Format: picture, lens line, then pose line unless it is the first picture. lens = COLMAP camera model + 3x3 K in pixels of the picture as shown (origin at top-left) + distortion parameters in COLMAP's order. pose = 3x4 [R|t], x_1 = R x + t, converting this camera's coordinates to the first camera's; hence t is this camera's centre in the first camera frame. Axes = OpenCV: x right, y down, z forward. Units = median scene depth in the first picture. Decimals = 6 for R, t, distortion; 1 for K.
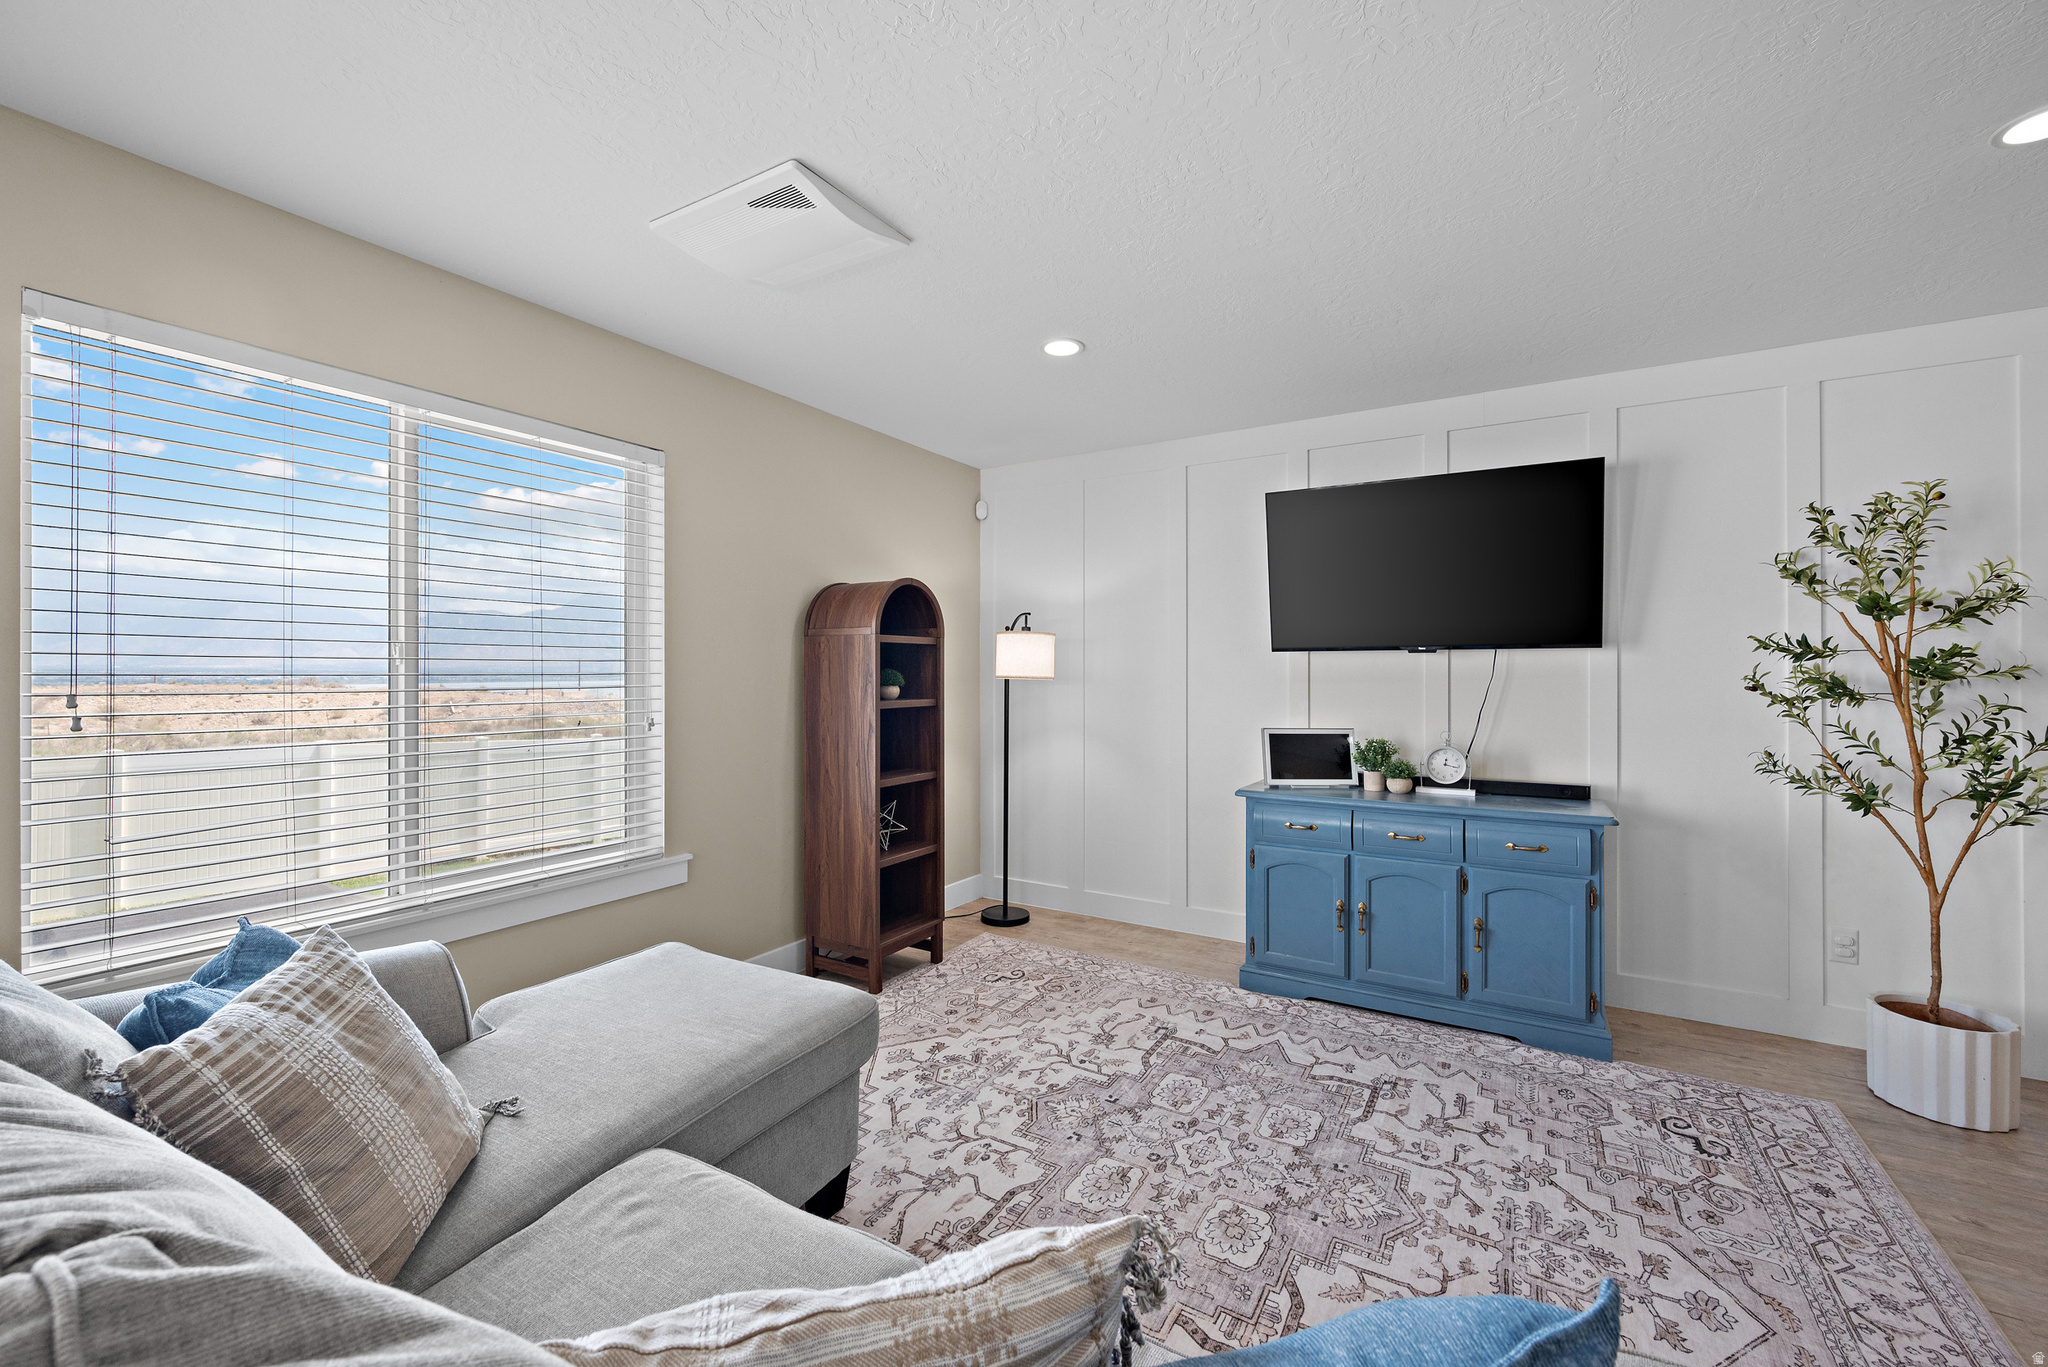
lens RADIAL K [[826.4, 0, 1025.1], [0, 826.4, 679.8], [0, 0, 1]] dist [0.002835, 0.000098]
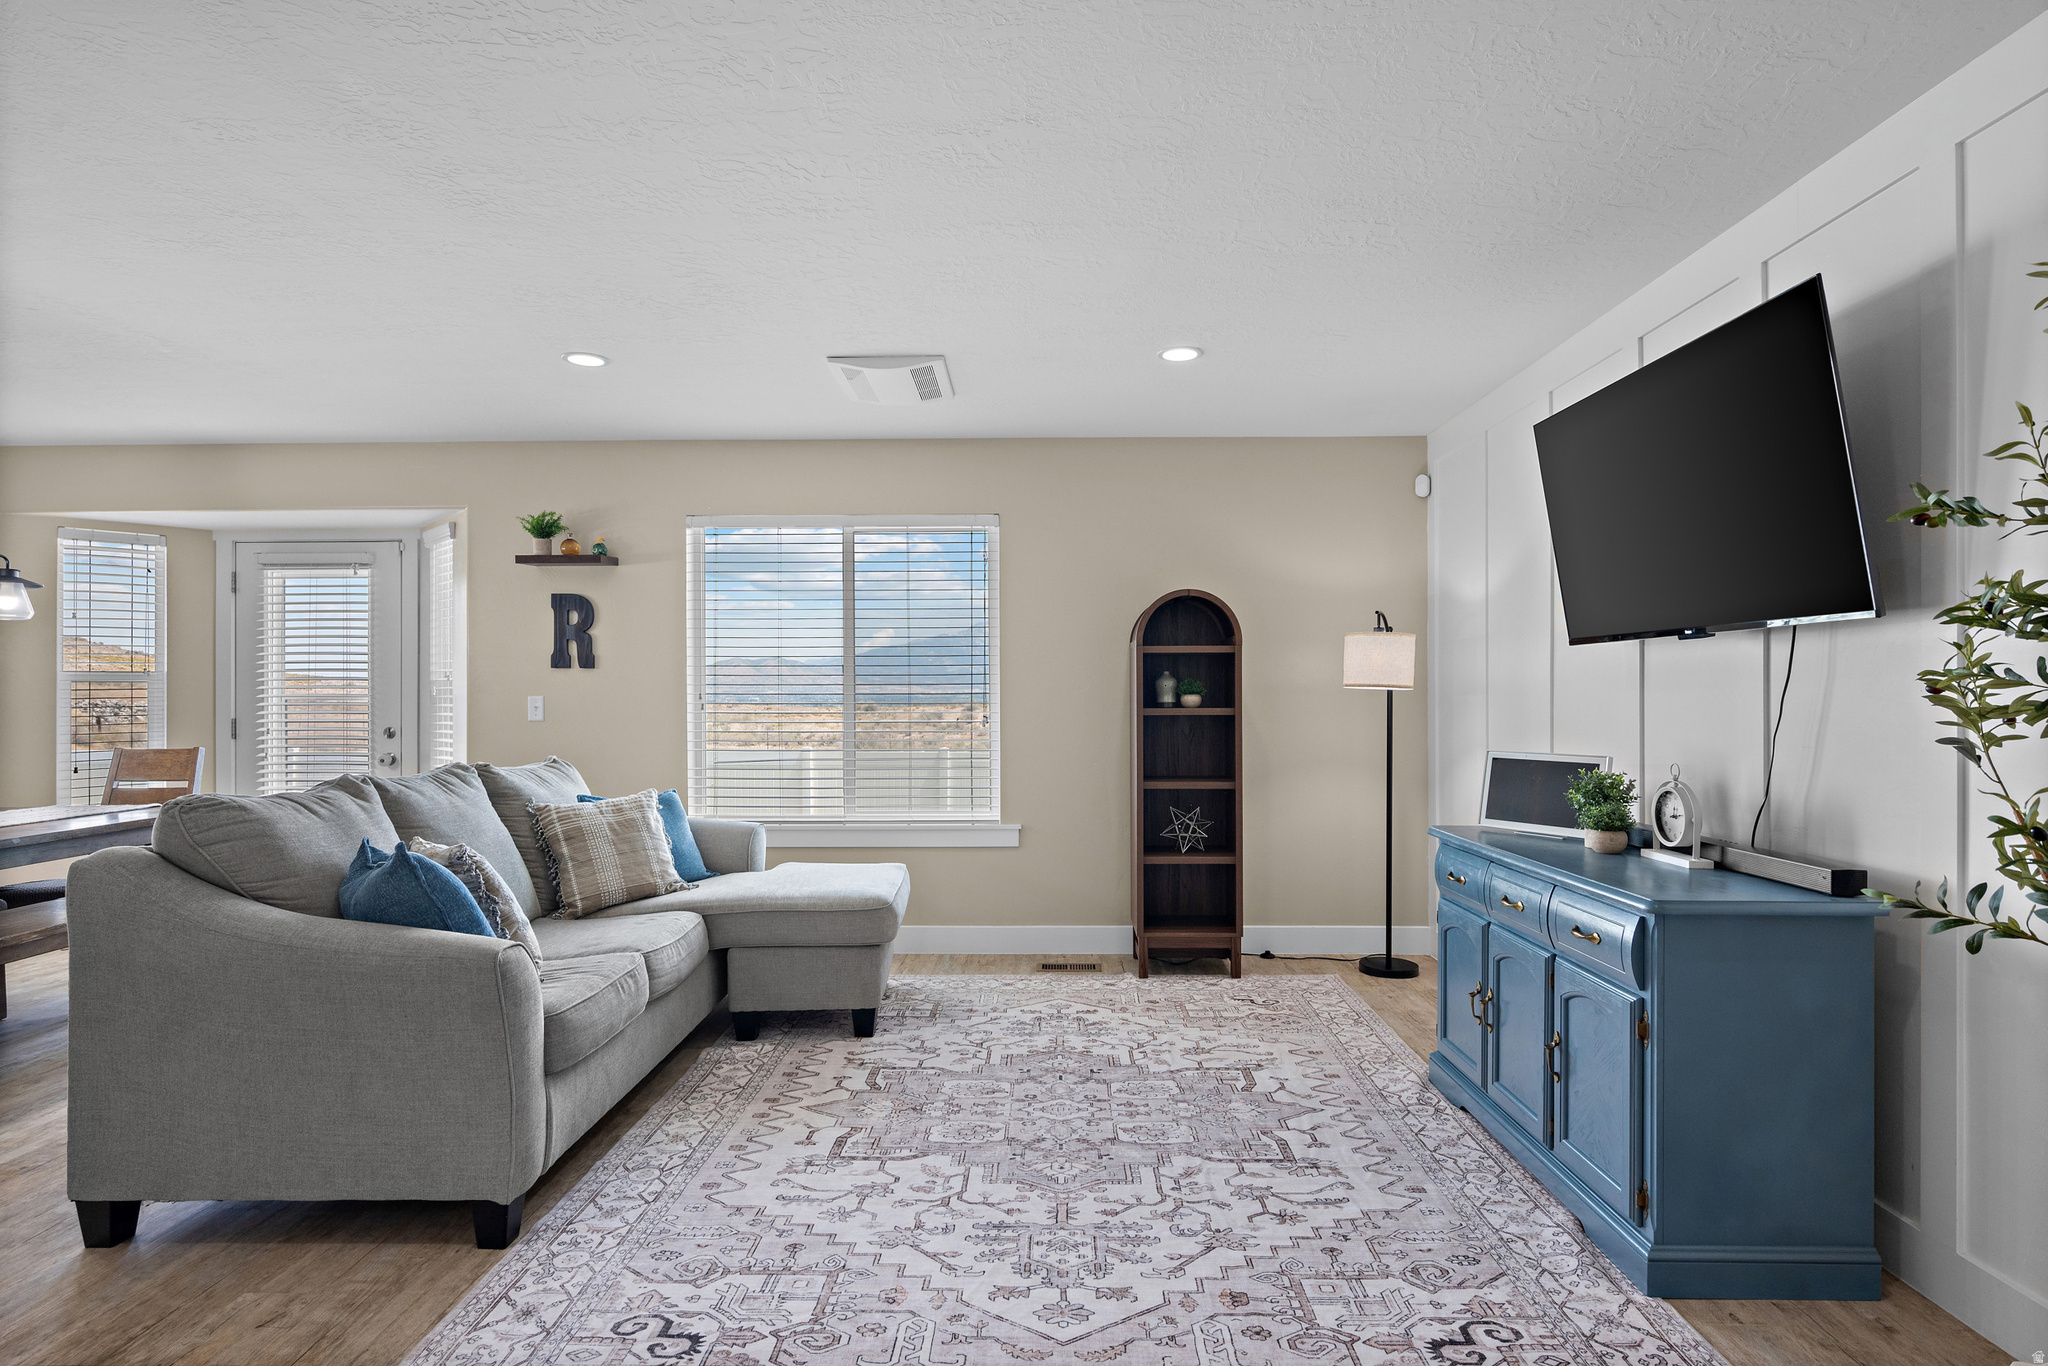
lens RADIAL K [[1103.5, 0, 1042.2], [0, 1103.5, 690.5], [0, 0, 1]] dist [0.006110, 0.000962]
pose [[0.492289, -0.008527, -0.870390, 1.242479], [-0.001729, 0.999940, -0.010774, 0.021733], [0.870430, 0.006809, 0.492245, 0.205809]]
